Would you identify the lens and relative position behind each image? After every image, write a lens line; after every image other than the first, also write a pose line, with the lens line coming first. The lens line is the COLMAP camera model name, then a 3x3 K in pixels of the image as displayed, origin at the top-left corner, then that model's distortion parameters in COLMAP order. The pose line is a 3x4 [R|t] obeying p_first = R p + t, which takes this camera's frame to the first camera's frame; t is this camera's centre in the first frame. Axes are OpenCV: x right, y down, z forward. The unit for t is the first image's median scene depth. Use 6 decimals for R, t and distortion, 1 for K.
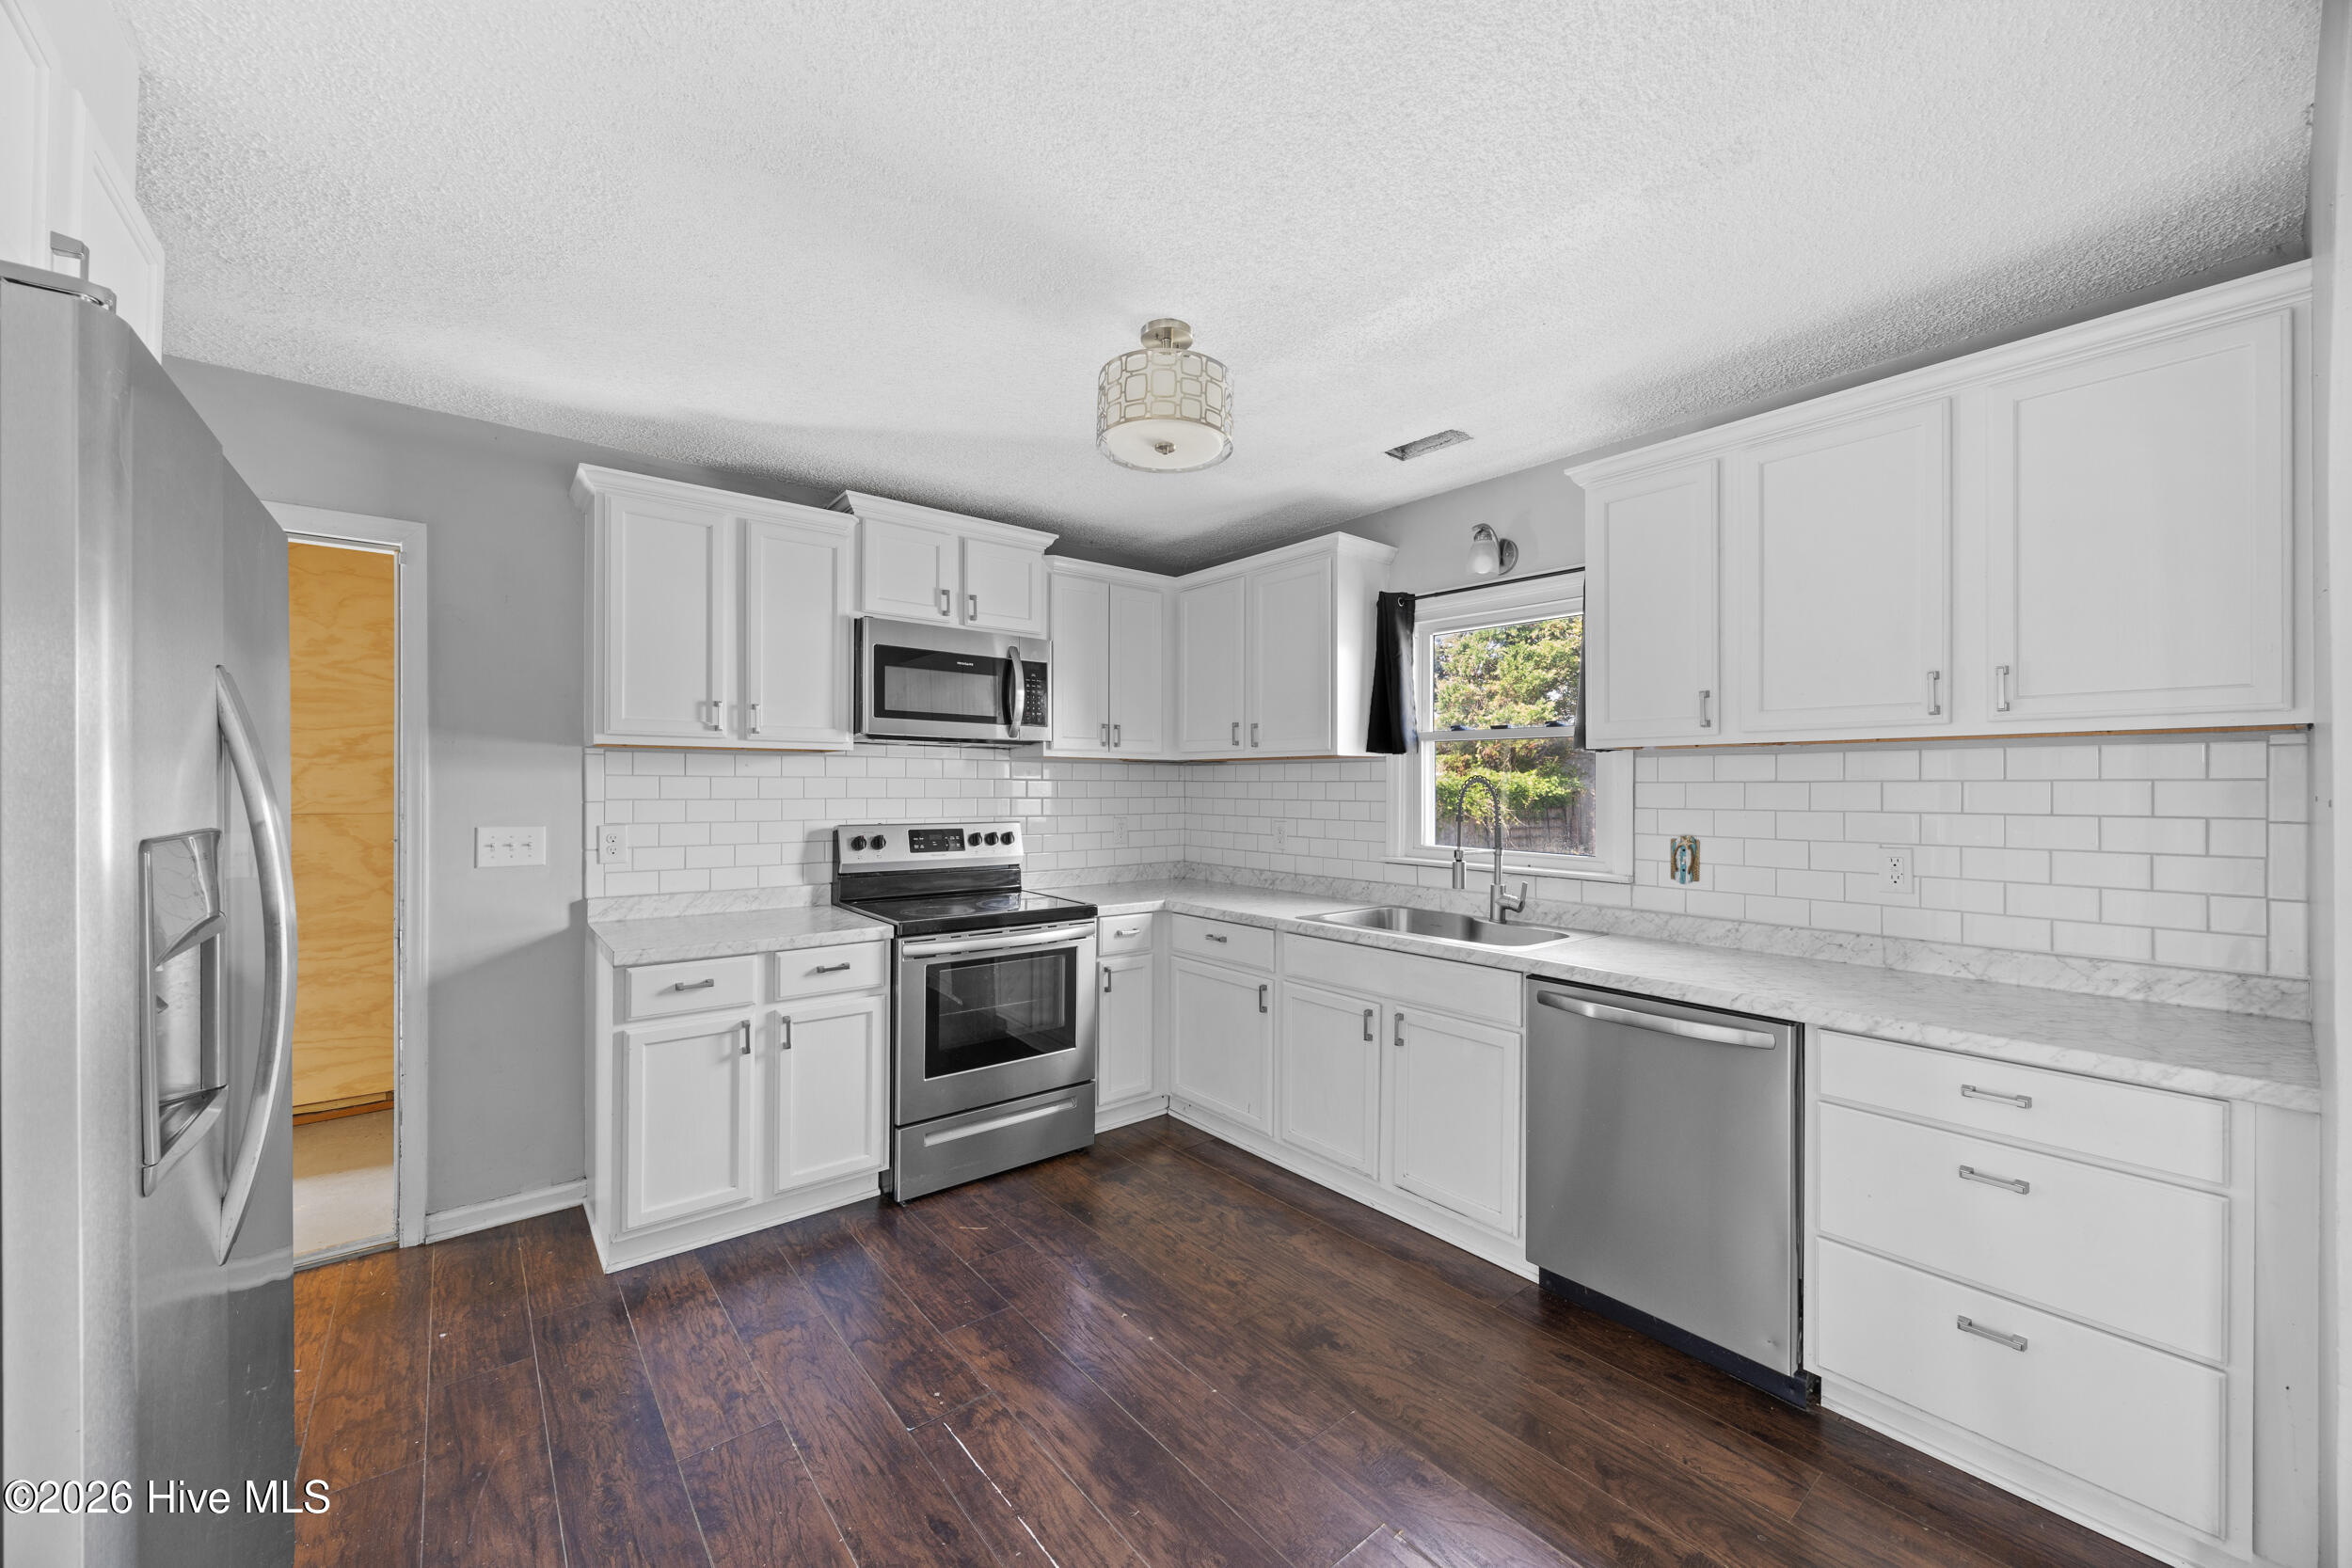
lens RADIAL K [[894.8, 0, 1167.9], [0, 894.8, 790.6], [0, 0, 1]] dist [-0.000340, -0.000046]
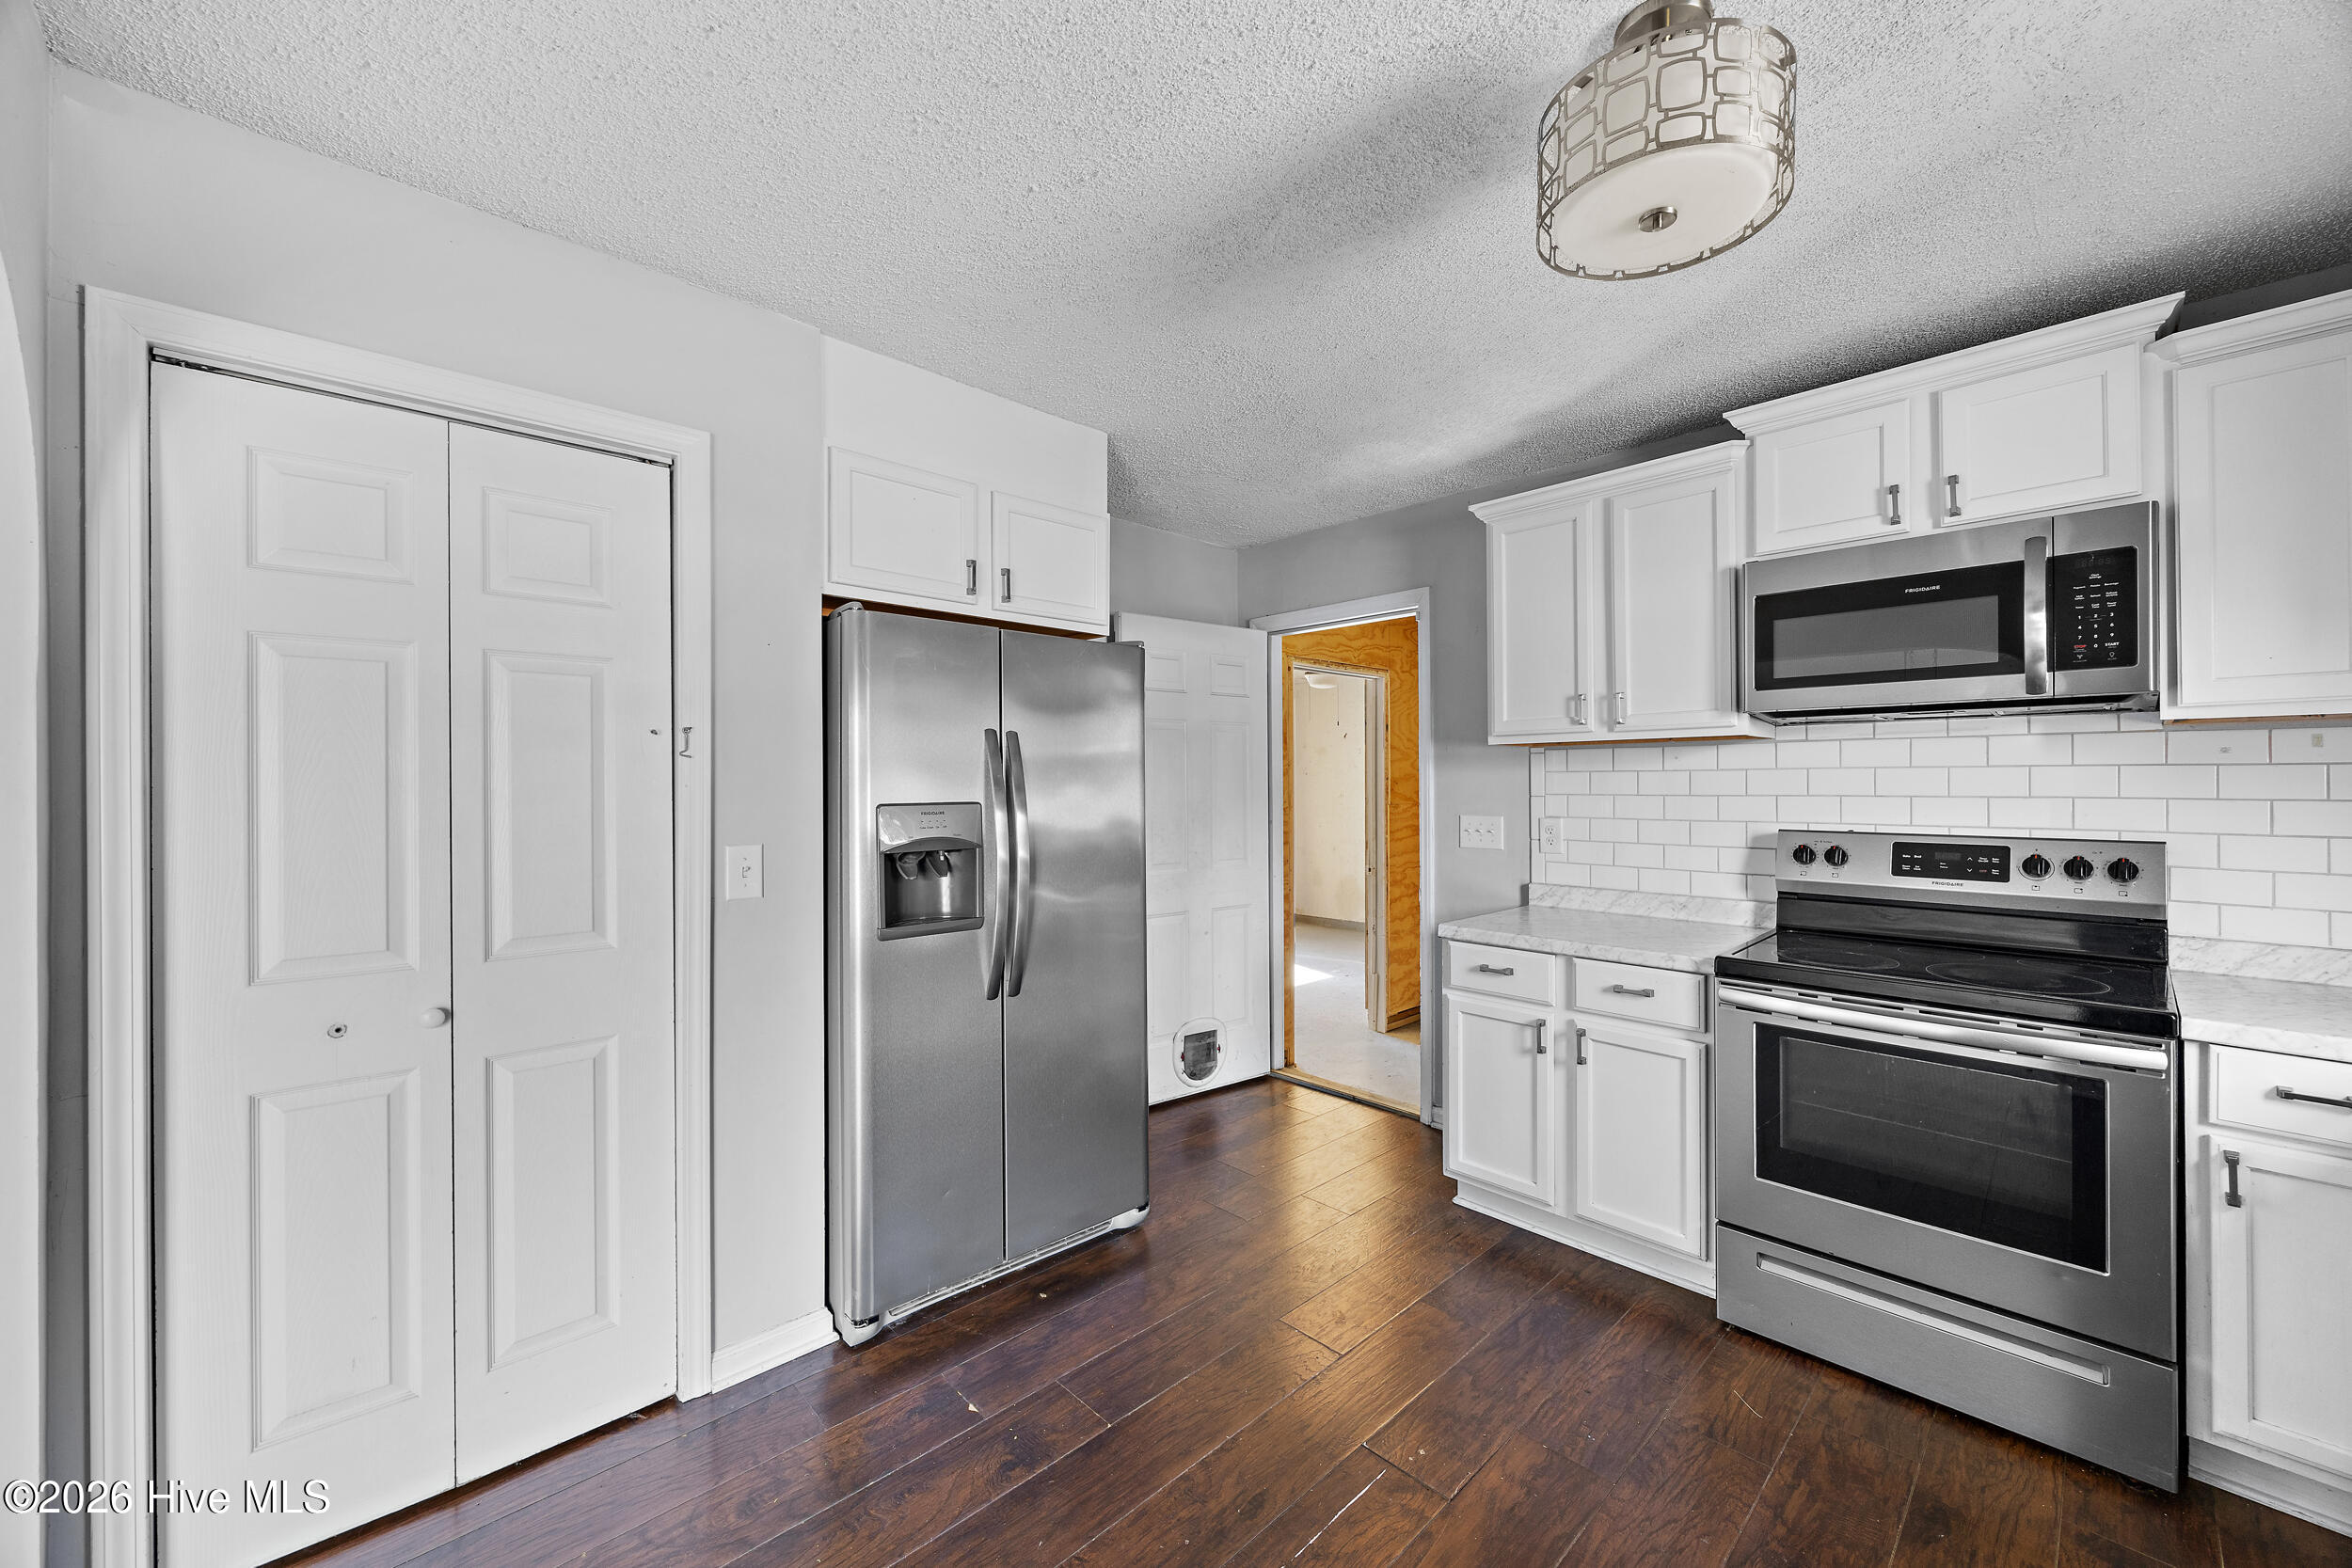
lens RADIAL K [[894.8, 0, 1169.7], [0, 894.8, 785.4], [0, 0, 1]] dist [-0.001979, -0.000417]
pose [[0.069307, -0.003073, -0.997591, 0.416026], [-0.000047, 0.999995, -0.003083, 0.002401], [0.997595, 0.000261, 0.069307, 0.453156]]
